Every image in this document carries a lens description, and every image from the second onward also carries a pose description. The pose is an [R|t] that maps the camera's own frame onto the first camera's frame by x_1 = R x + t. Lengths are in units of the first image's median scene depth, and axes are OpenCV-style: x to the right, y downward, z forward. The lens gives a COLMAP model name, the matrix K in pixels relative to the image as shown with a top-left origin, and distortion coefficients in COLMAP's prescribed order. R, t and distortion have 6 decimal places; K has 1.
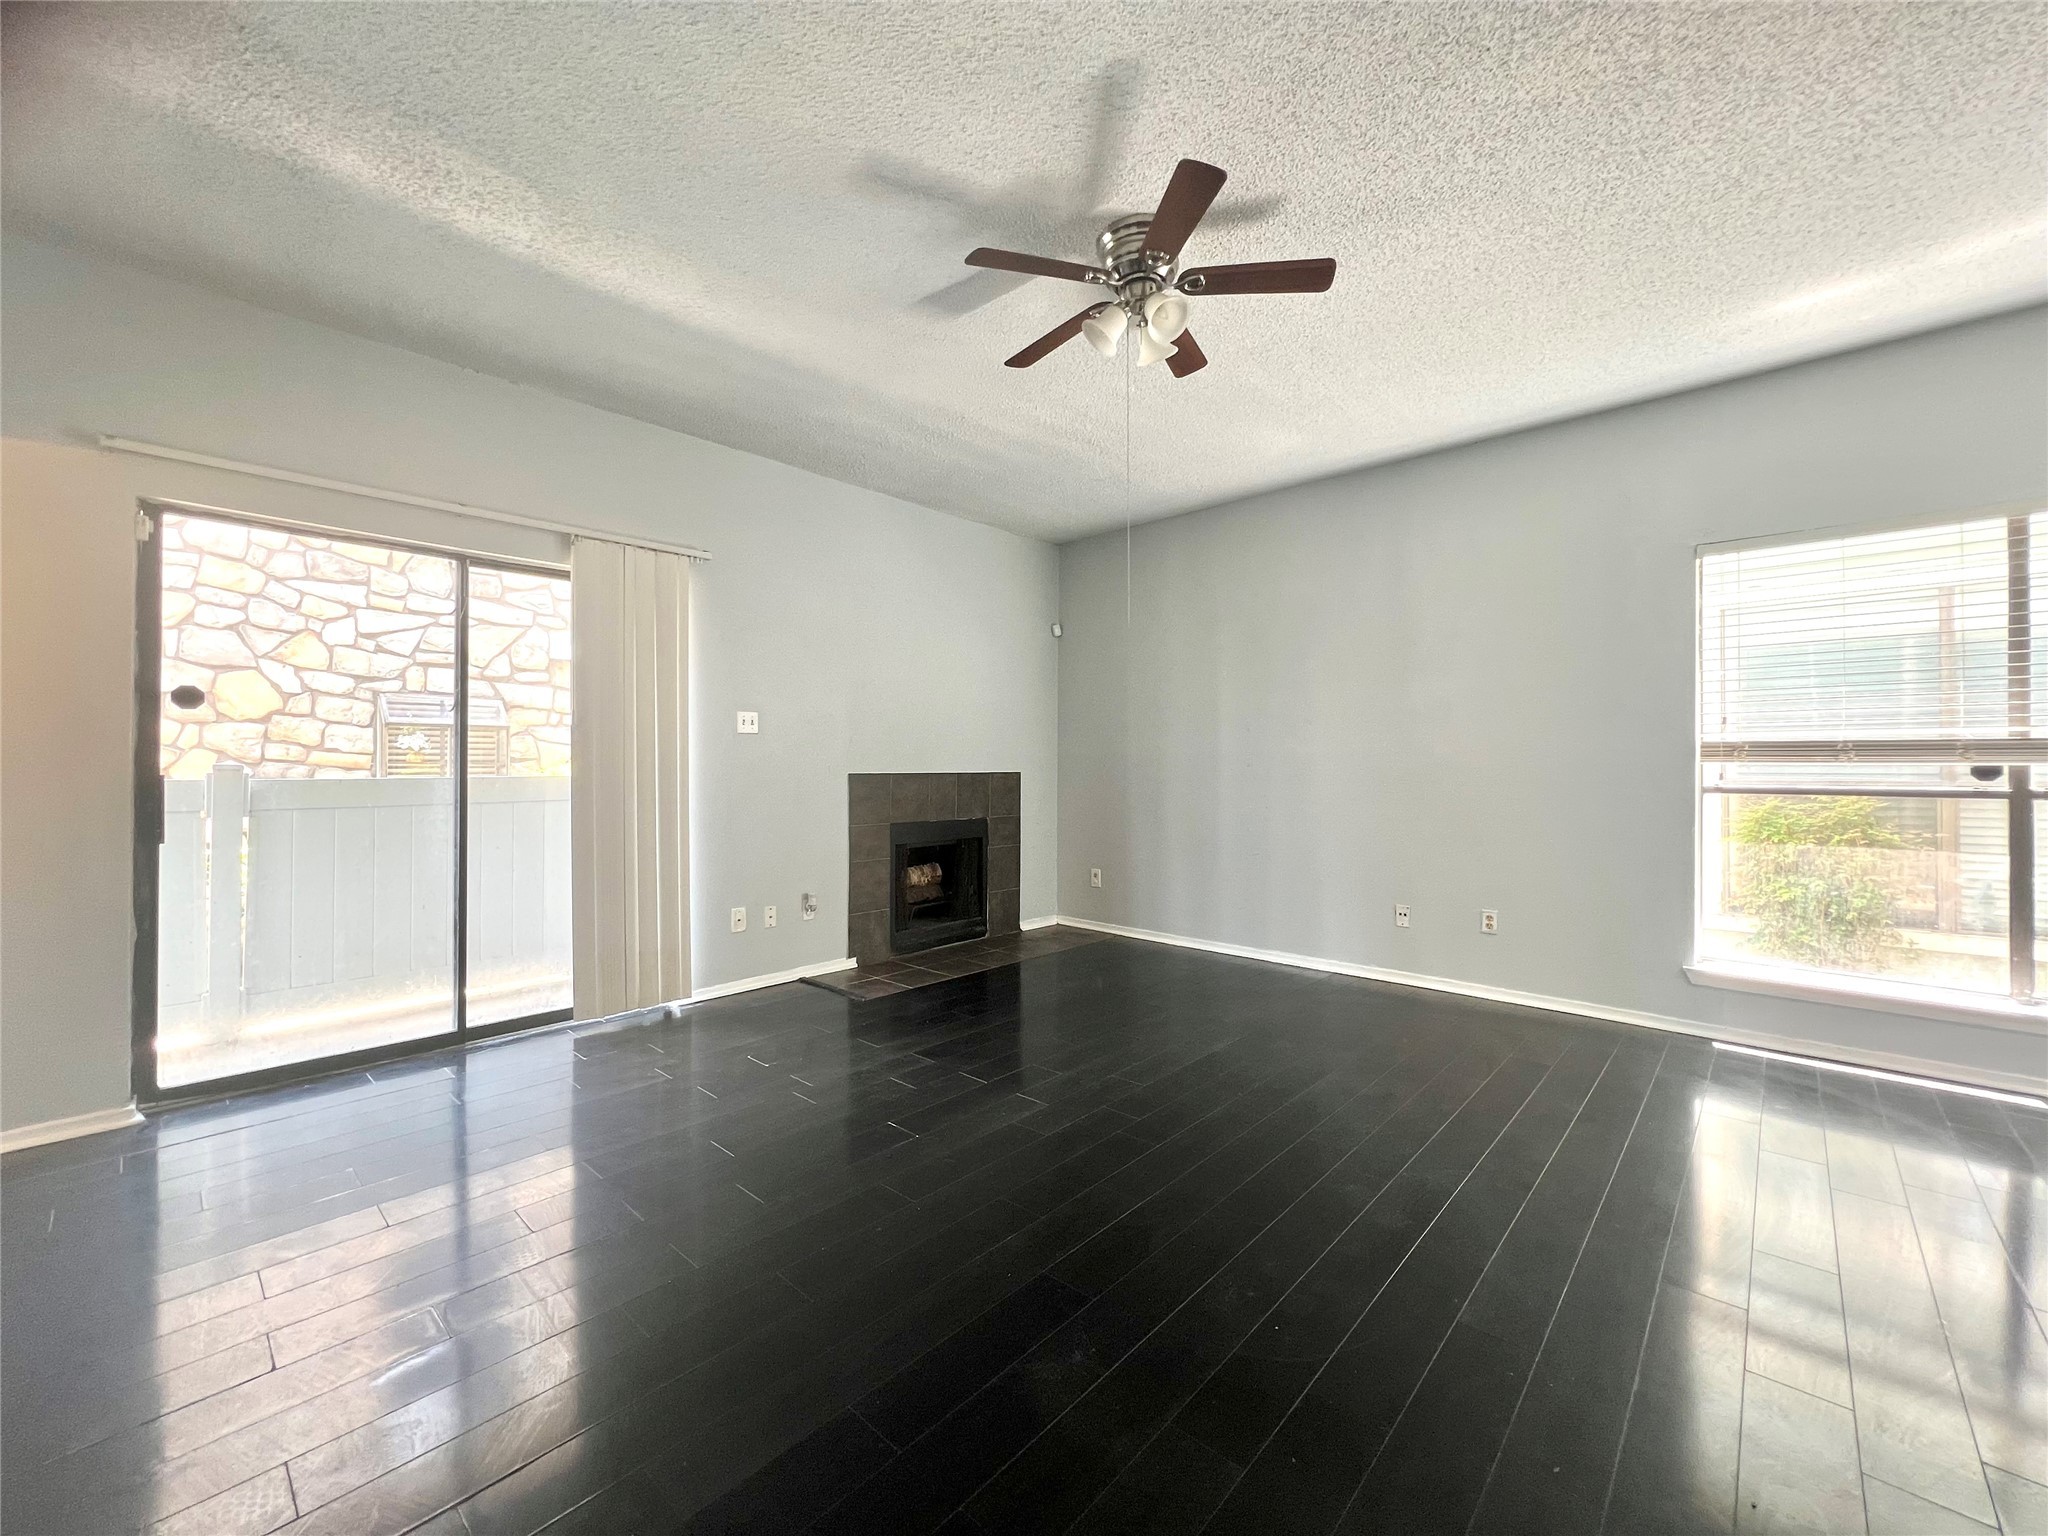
lens RADIAL K [[821.4, 0, 1013.5], [0, 821.4, 762.0], [0, 0, 1]] dist [-0.002670, 0.000468]
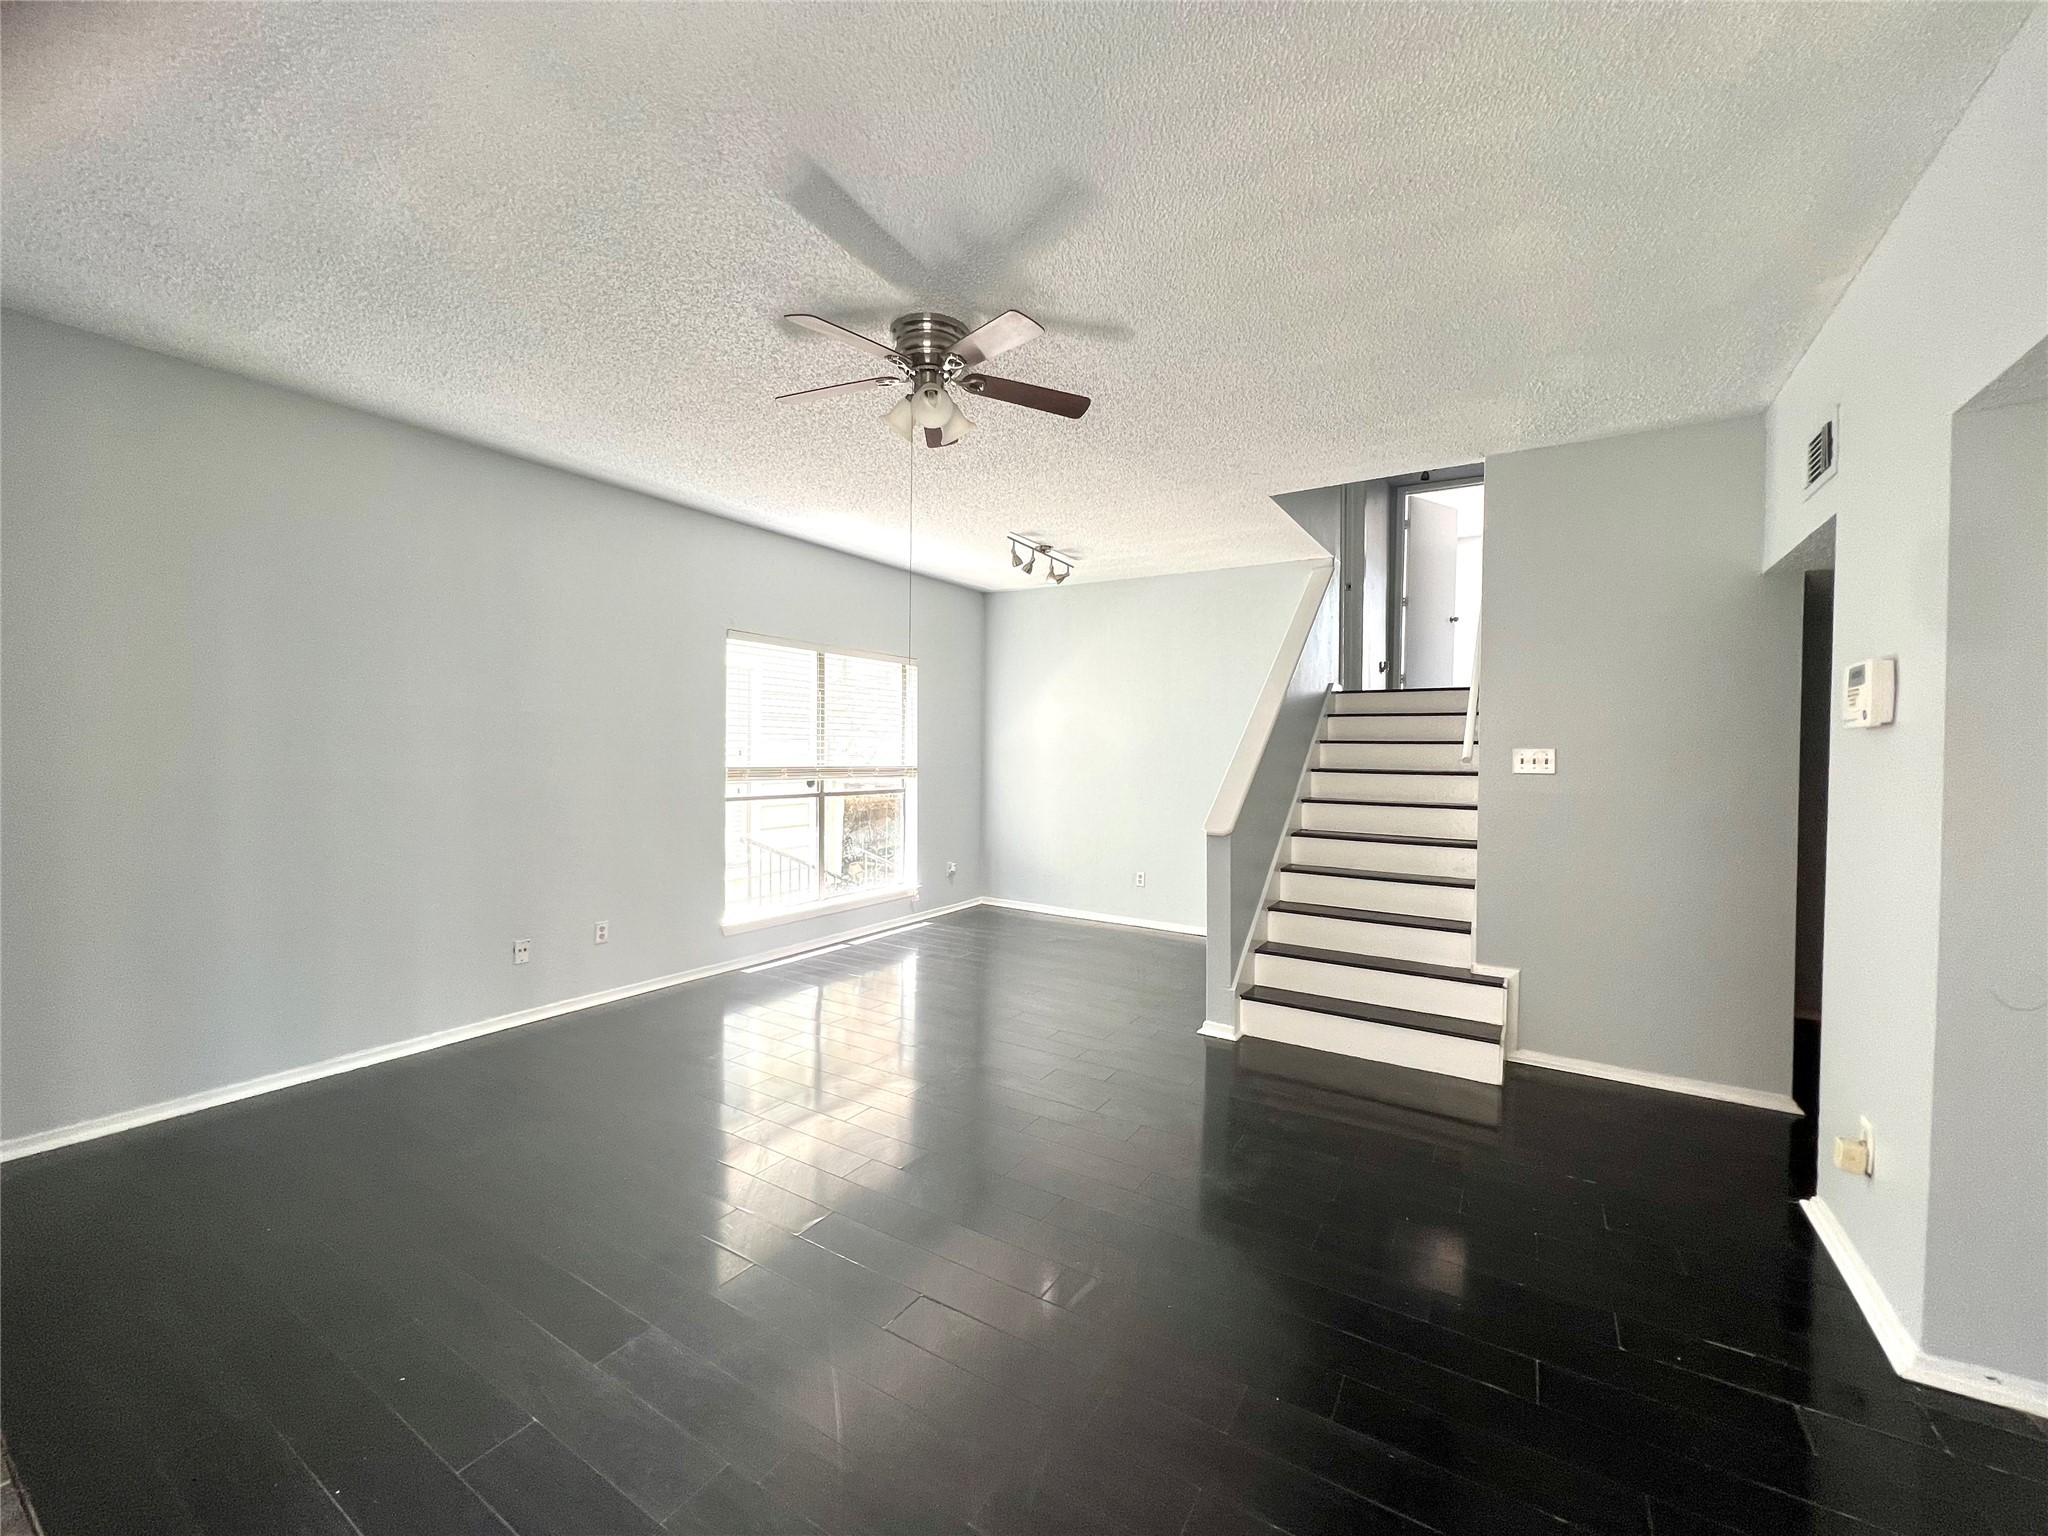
lens RADIAL K [[821.4, 0, 1014.7], [0, 821.4, 762.3], [0, 0, 1]] dist [-0.002670, 0.000468]
pose [[-0.191770, -0.017085, 0.981291, -0.582884], [-0.018301, 0.999737, 0.013830, -0.054137], [-0.981269, -0.015307, -0.192032, 0.680384]]
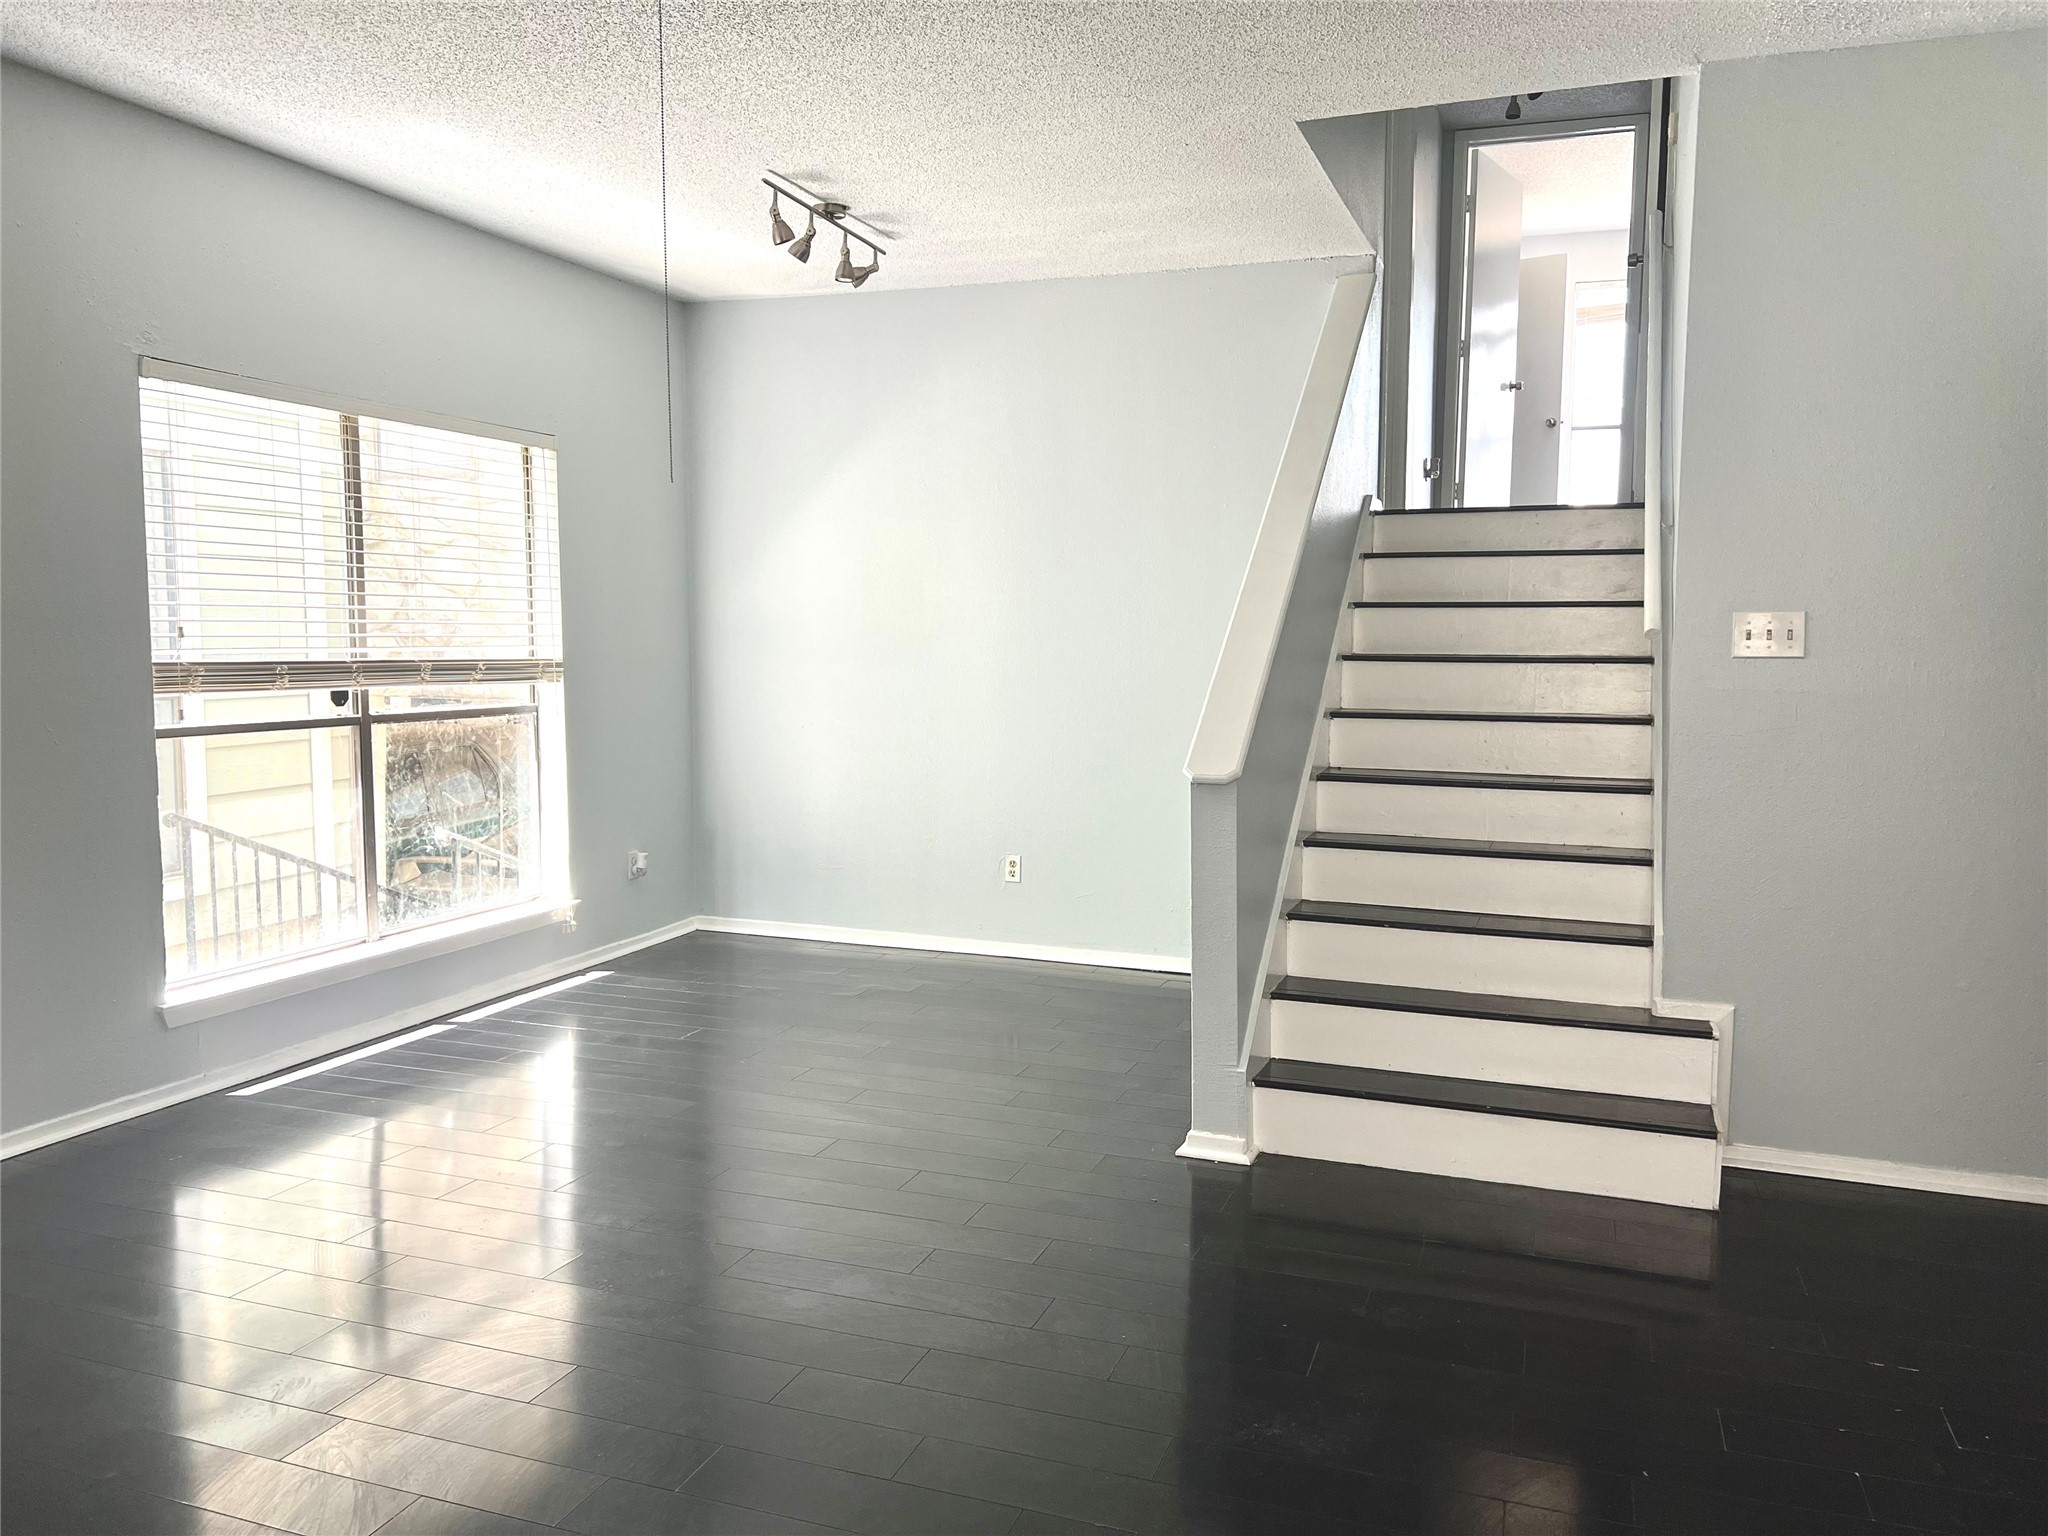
lens RADIAL K [[1541.1, 0, 1014.7], [0, 1541.1, 773.5], [0, 0, 1]] dist [0.038722, -0.021840]
pose [[-0.394396, -0.086813, 0.914831, -0.500903], [-0.011049, 0.995904, 0.089743, -0.048958], [-0.918874, 0.025286, -0.393740, 0.748348]]
